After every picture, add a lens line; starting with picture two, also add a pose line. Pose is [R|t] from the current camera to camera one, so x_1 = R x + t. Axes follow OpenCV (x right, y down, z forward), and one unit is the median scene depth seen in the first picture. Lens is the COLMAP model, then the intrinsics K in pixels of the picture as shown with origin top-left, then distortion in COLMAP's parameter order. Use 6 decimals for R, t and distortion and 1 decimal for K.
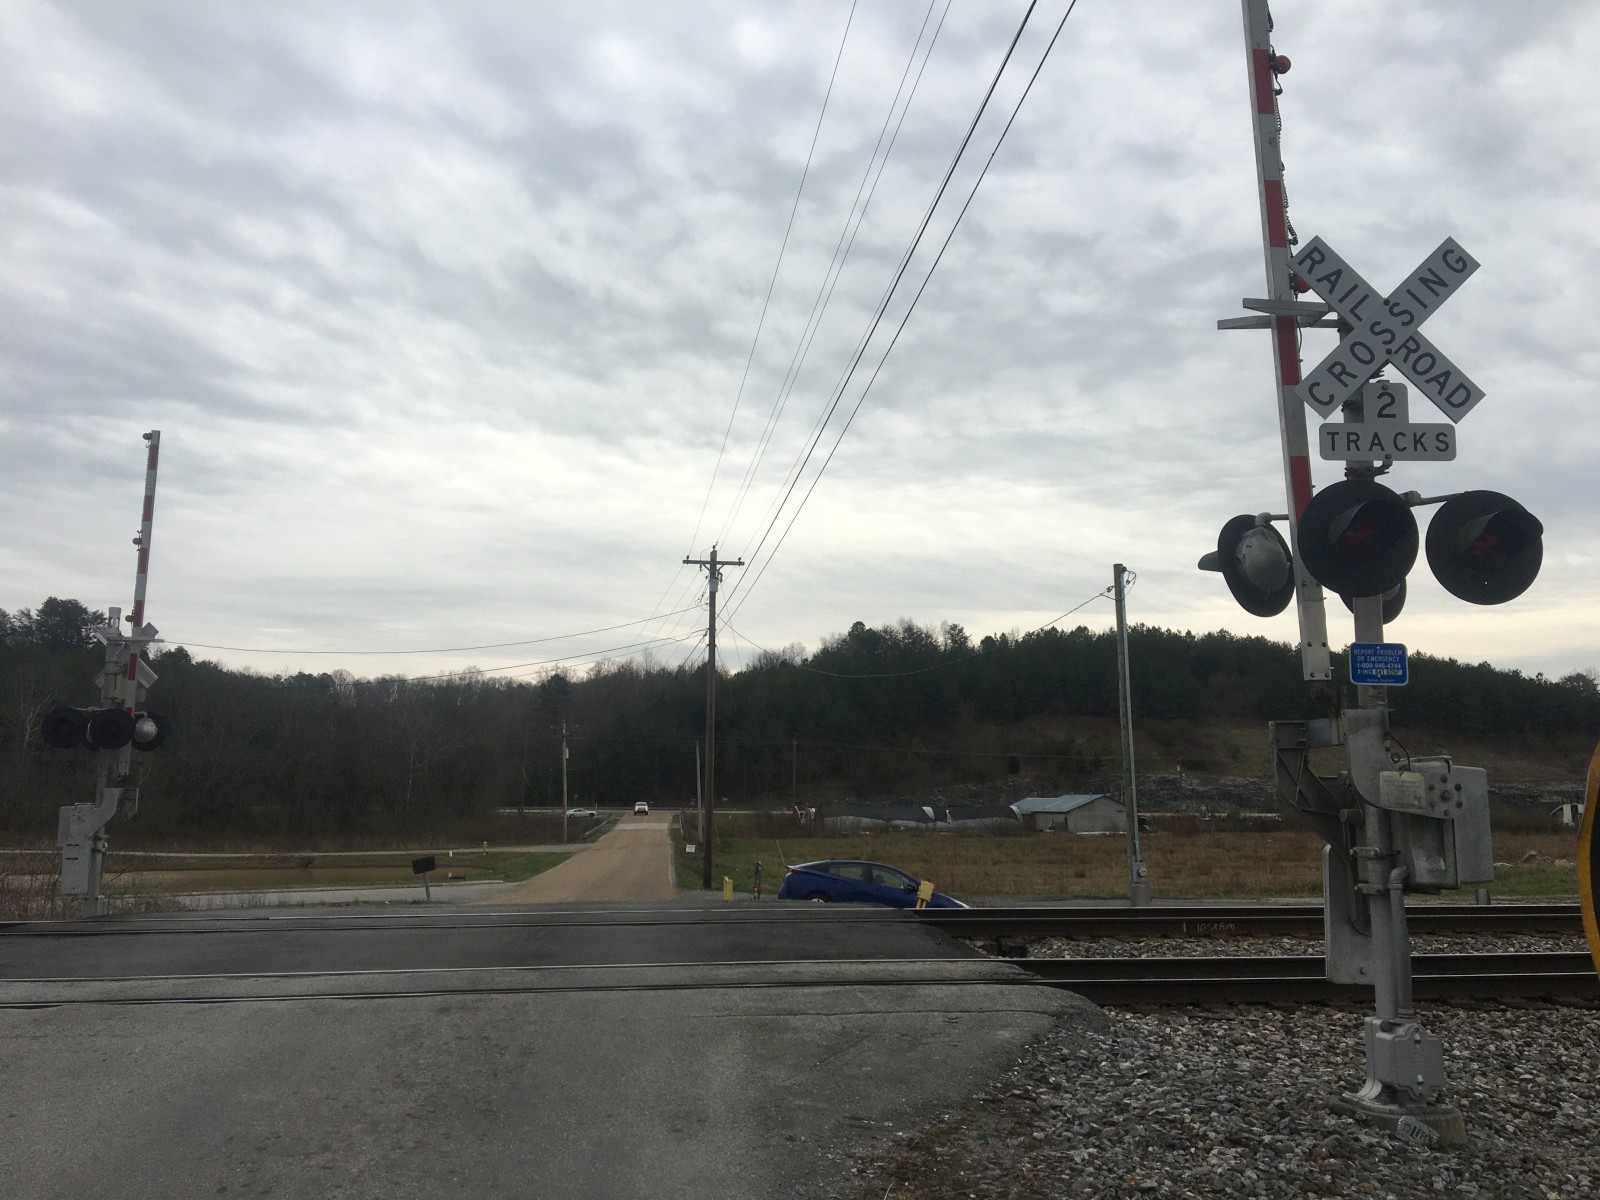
lens RADIAL K [[1348.9, 0, 787.9], [0, 1348.9, 614.1], [0, 0, 1]] dist [0.086683, -0.116687]
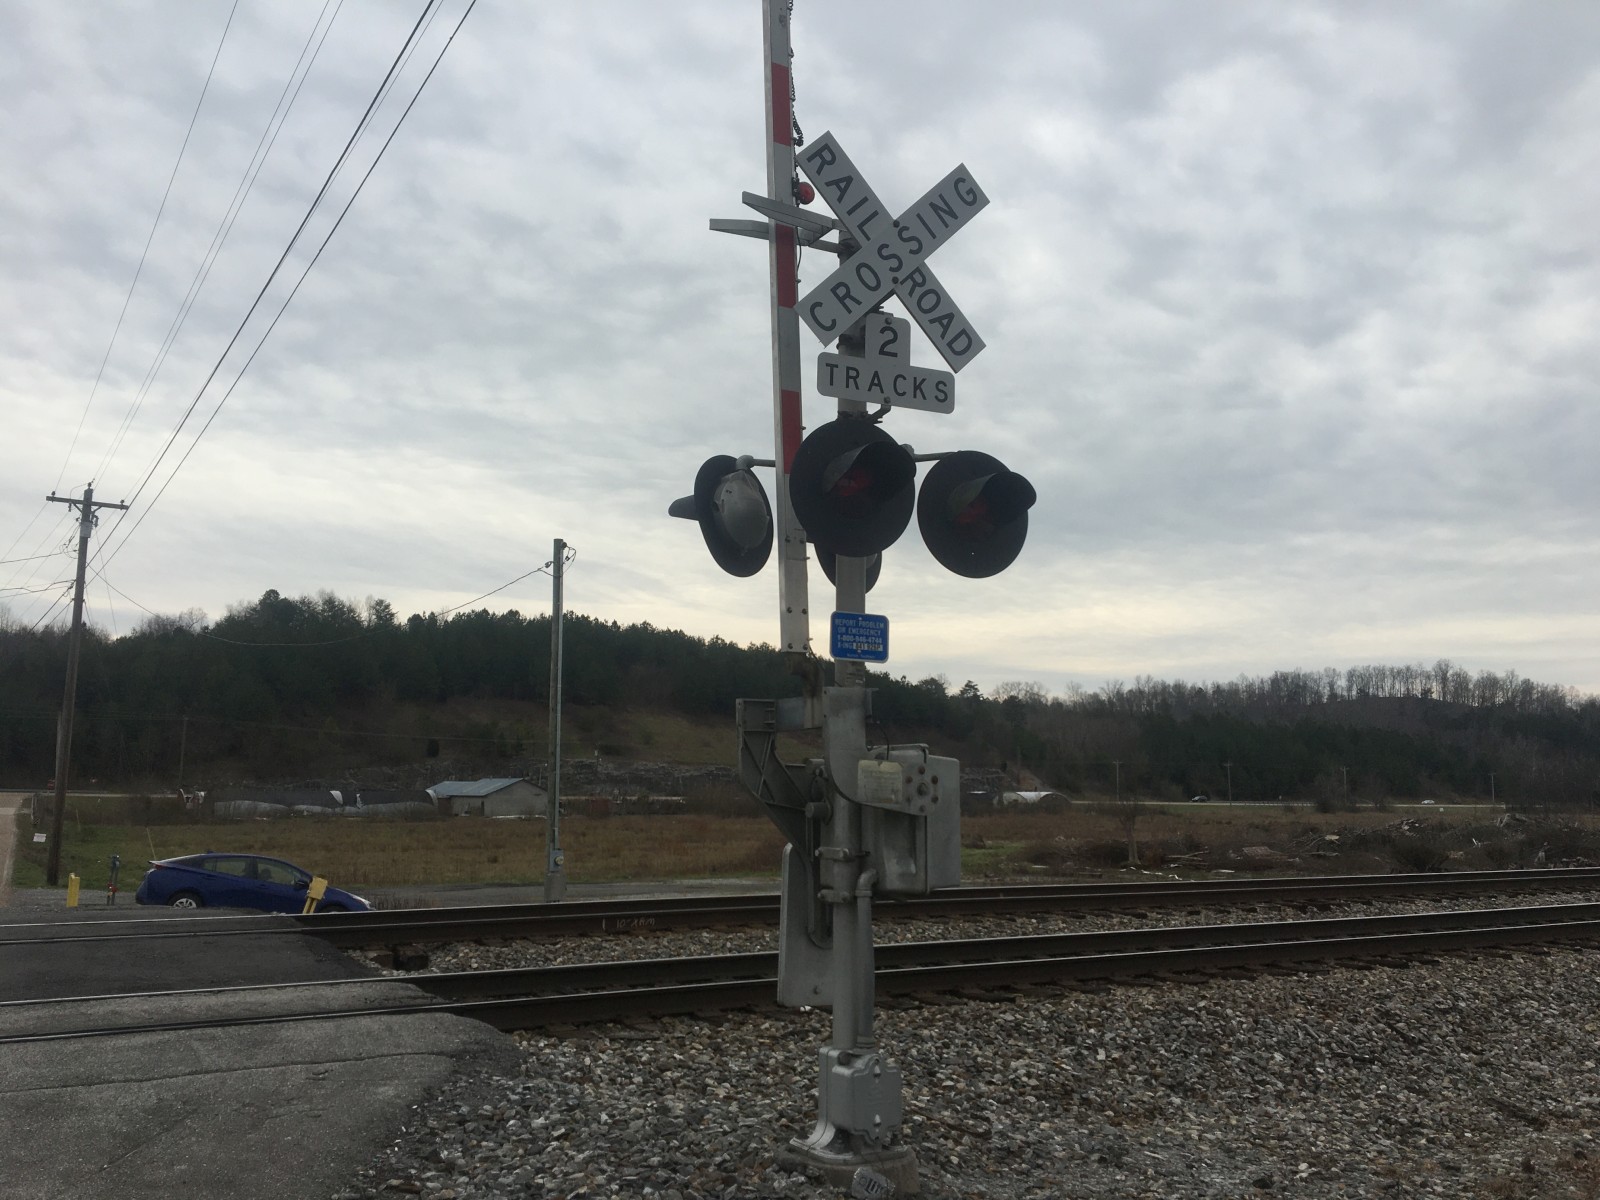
lens RADIAL K [[1348.9, 0, 783.4], [0, 1348.9, 602.5], [0, 0, 1]] dist [0.086683, -0.116687]
pose [[0.914690, 0.065642, 0.398790, 0.042369], [-0.066993, 0.997698, -0.010565, 0.026807], [-0.398565, -0.017053, 0.916982, 0.229693]]
